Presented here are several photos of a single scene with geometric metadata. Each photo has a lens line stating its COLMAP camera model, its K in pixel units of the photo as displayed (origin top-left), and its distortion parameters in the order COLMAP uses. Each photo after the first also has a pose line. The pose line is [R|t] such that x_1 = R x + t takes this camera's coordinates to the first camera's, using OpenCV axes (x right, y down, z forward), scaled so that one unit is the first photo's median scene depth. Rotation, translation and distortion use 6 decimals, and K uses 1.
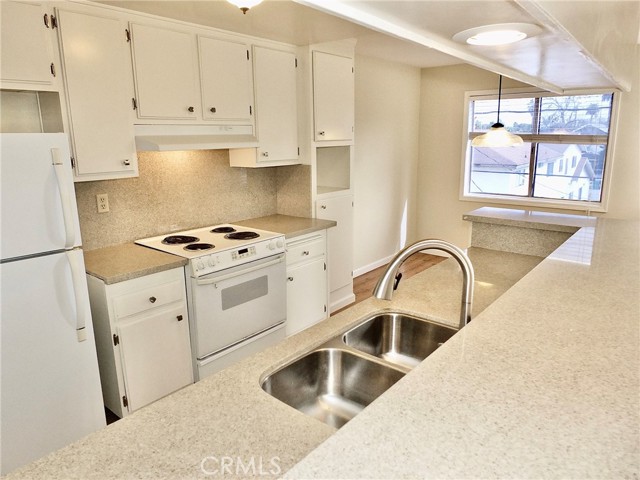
lens RADIAL K [[439.8, 0, 319.1], [0, 439.8, 239.3], [0, 0, 1]] dist [-0.026152, 0.002878]
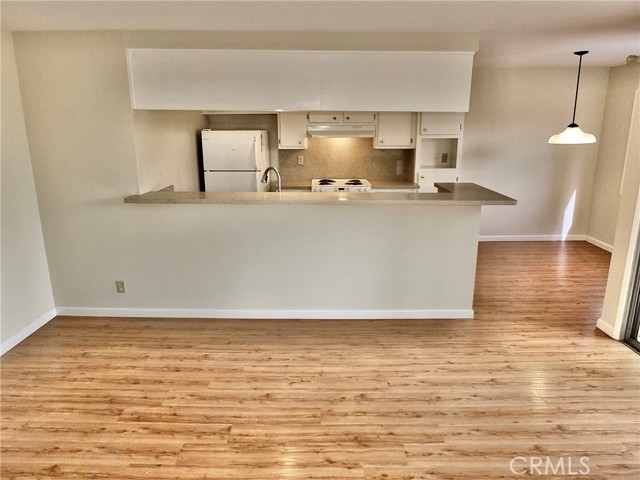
lens RADIAL K [[439.8, 0, 319.1], [0, 439.8, 239.3], [0, 0, 1]] dist [-0.026152, 0.002878]
pose [[0.639882, 0.204224, -0.740840, 1.213500], [-0.181379, 0.976940, 0.112647, 0.041561], [0.746762, 0.062293, 0.662168, -0.371167]]
